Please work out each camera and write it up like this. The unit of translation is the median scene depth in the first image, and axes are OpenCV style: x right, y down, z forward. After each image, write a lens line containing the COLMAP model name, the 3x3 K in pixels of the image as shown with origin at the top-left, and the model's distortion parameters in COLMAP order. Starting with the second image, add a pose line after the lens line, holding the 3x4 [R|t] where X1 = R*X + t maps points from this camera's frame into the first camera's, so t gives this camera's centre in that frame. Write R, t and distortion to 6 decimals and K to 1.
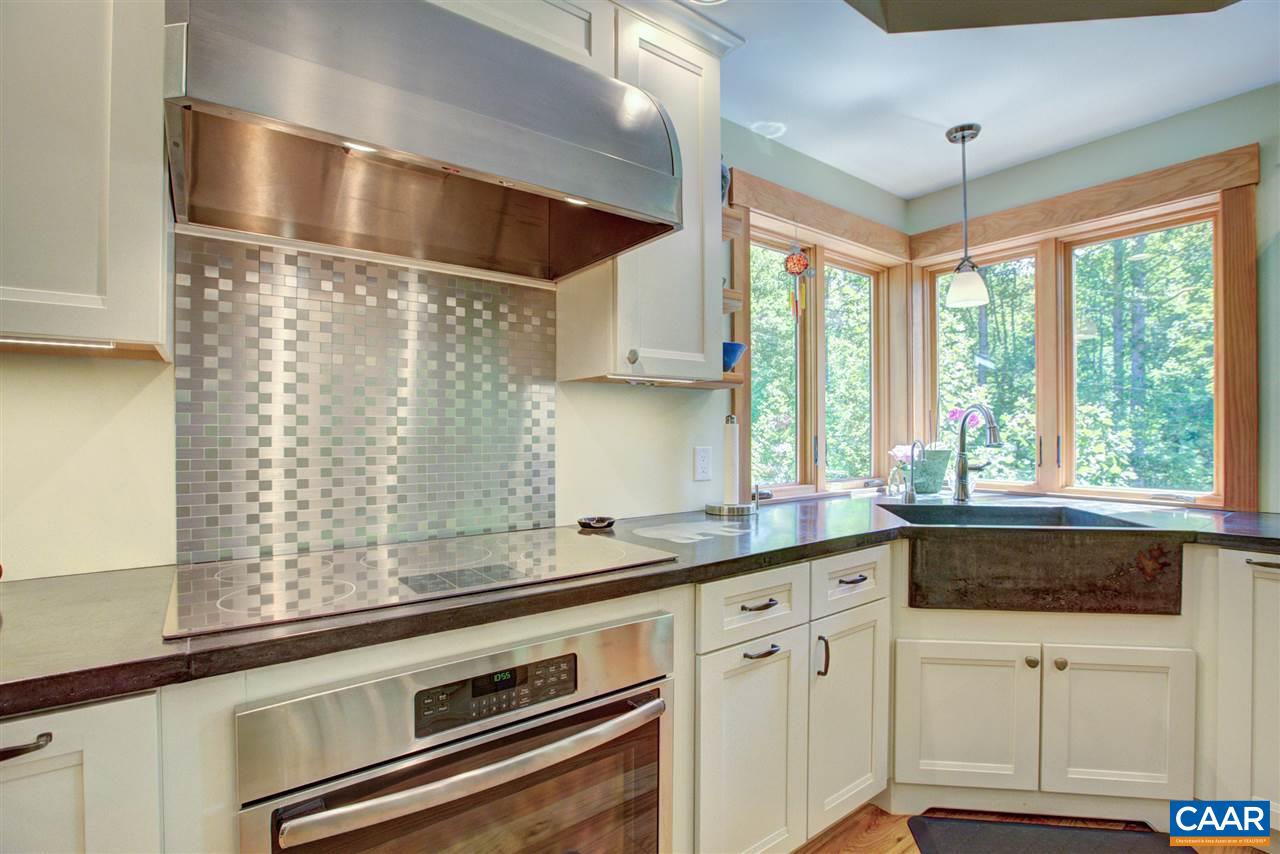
lens RADIAL K [[584.5, 0, 618.7], [0, 584.5, 433.0], [0, 0, 1]] dist [-0.038580, 0.011907]
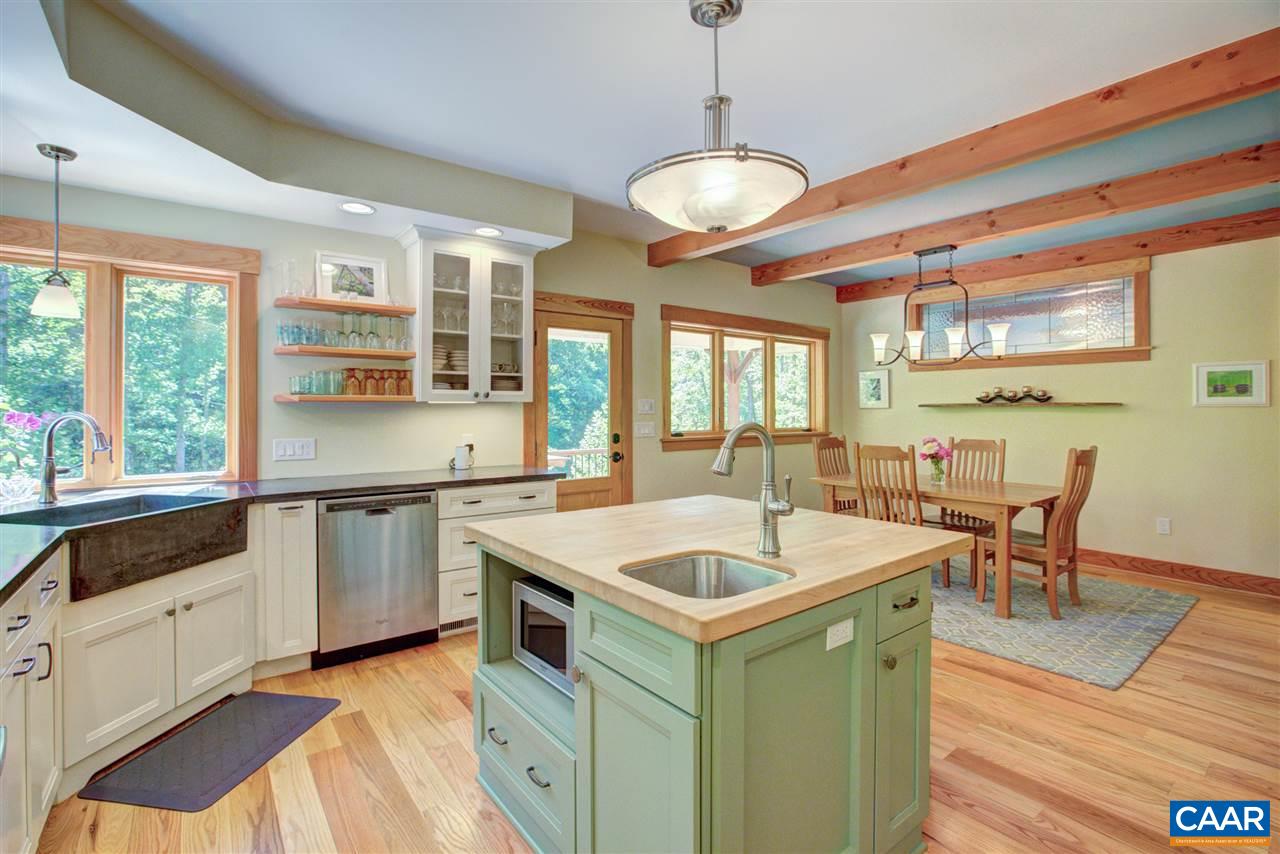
lens RADIAL K [[616.2, 0, 650.2], [0, 616.2, 409.9], [0, 0, 1]] dist [-0.013426, 0.000099]
pose [[-0.022532, -0.001379, 0.999745, -0.668790], [0.002667, 0.999995, 0.001440, -0.062923], [-0.999743, 0.002698, -0.022528, -0.074558]]
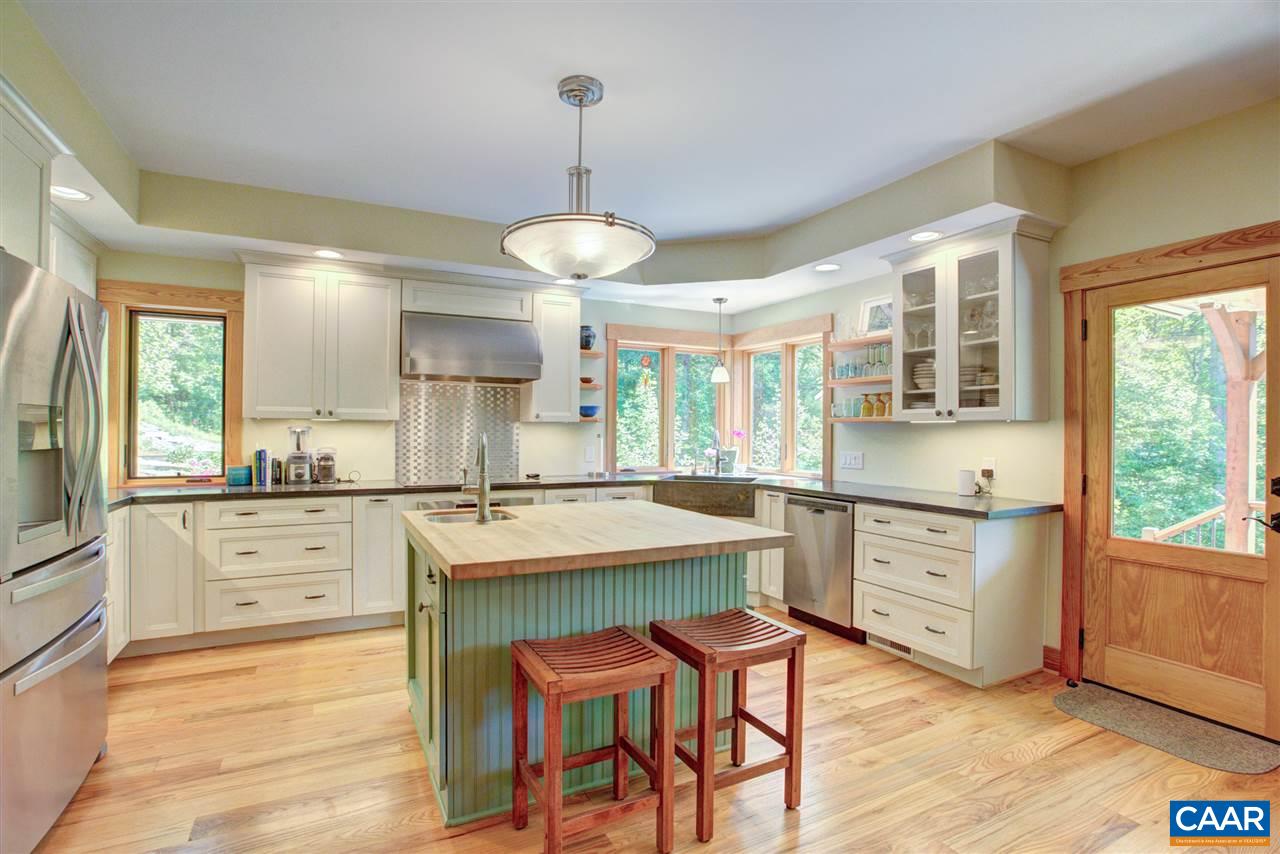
lens RADIAL K [[584.5, 0, 618.9], [0, 584.5, 434.0], [0, 0, 1]] dist [-0.038580, 0.011907]
pose [[0.985803, 0.009385, -0.167646, 0.756949], [-0.008580, 0.999948, 0.005529, -0.049751], [0.167689, -0.004012, 0.985832, -1.480336]]
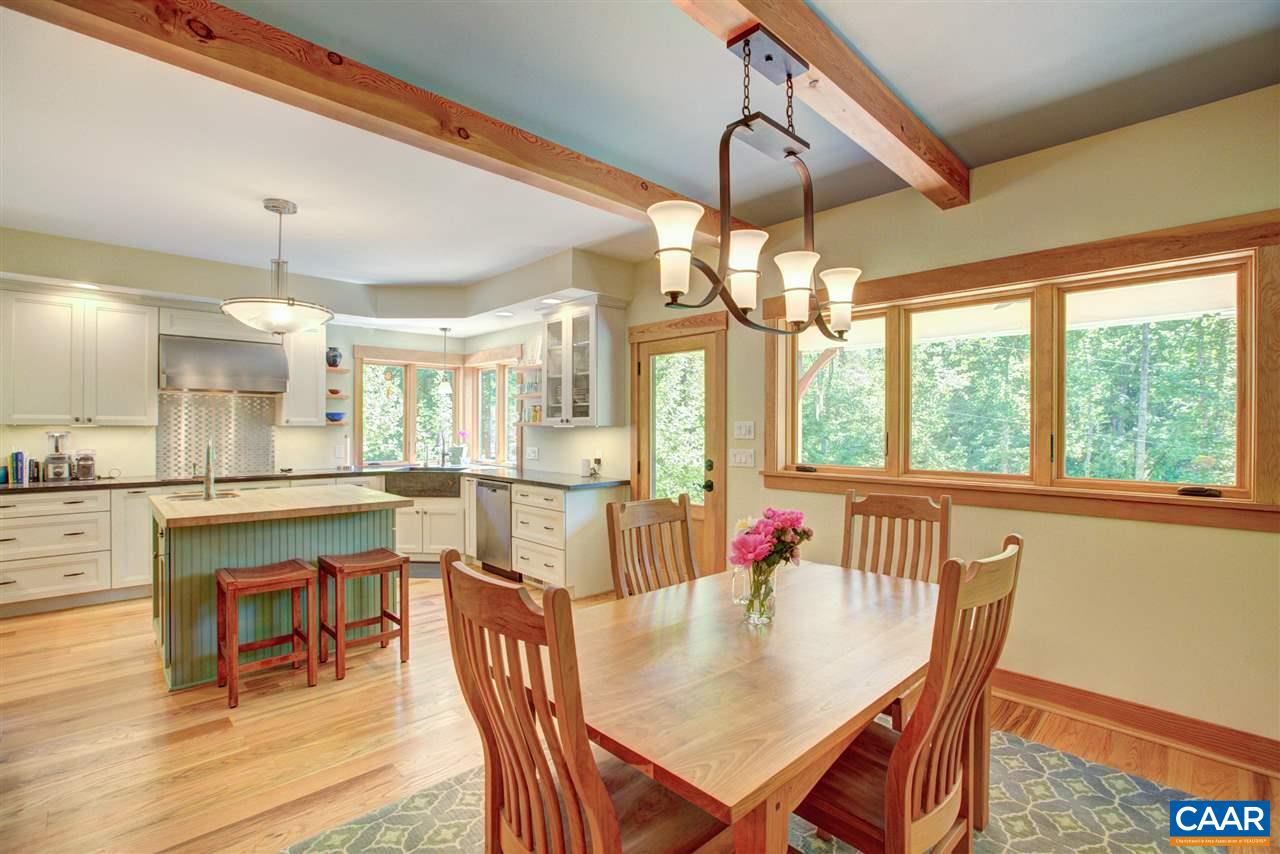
lens RADIAL K [[584.5, 0, 588.3], [0, 584.5, 428.4], [0, 0, 1]] dist [-0.038580, 0.011907]
pose [[0.997012, 0.004034, 0.077138, 1.344177], [-0.004116, 0.999991, 0.000914, -0.081065], [-0.077133, -0.001229, 0.997020, -2.227098]]
